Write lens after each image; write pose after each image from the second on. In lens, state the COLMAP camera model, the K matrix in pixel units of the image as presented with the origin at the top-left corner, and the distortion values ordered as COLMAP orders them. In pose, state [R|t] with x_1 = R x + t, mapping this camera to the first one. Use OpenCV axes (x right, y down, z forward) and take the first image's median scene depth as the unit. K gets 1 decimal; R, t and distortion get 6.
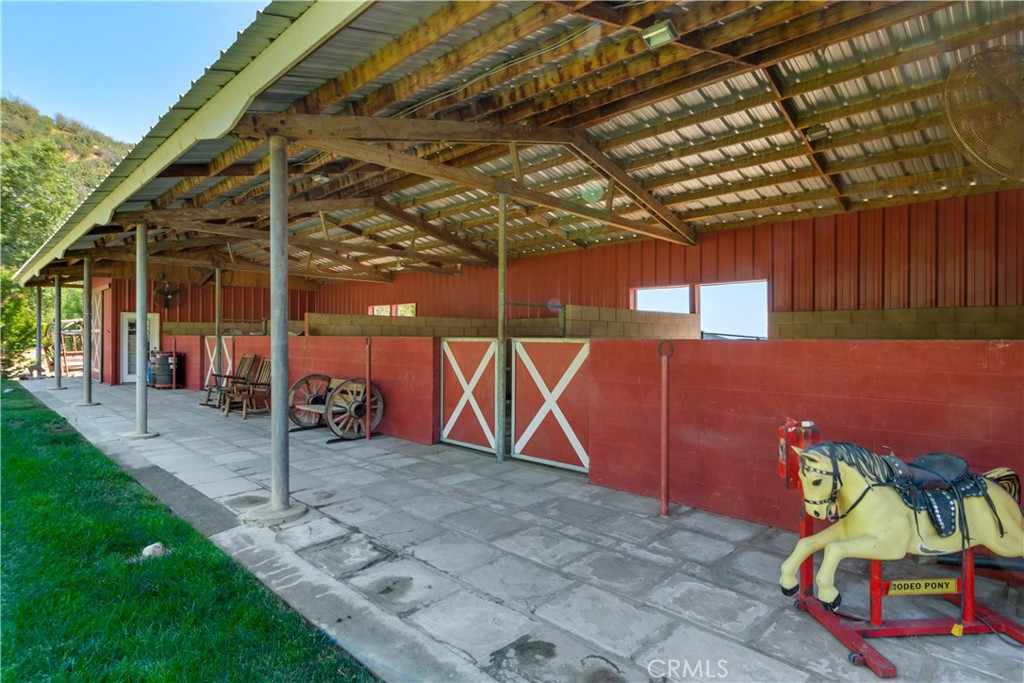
lens RADIAL K [[527.7, 0, 512.0], [0, 527.7, 341.5], [0, 0, 1]] dist [-0.000681, -0.000186]
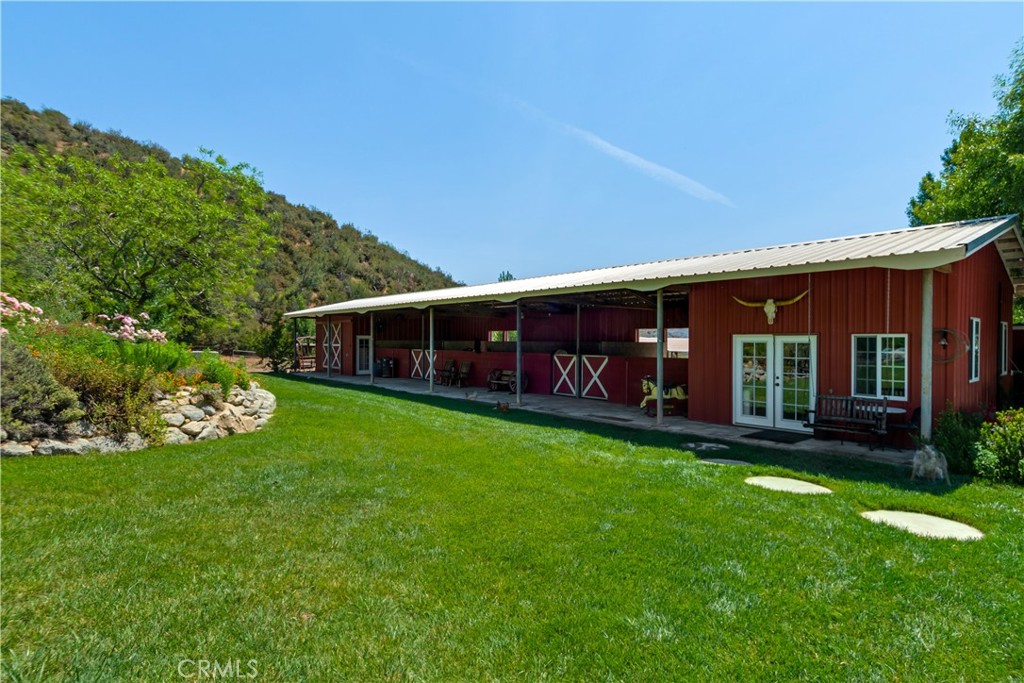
lens RADIAL K [[527.7, 0, 512.0], [0, 527.7, 341.5], [0, 0, 1]] dist [-0.000681, -0.000186]
pose [[0.995213, 0.004205, -0.097644, -0.089348], [-0.005209, 0.999936, -0.010029, -0.044915], [0.097596, 0.010490, 0.995171, -1.728563]]
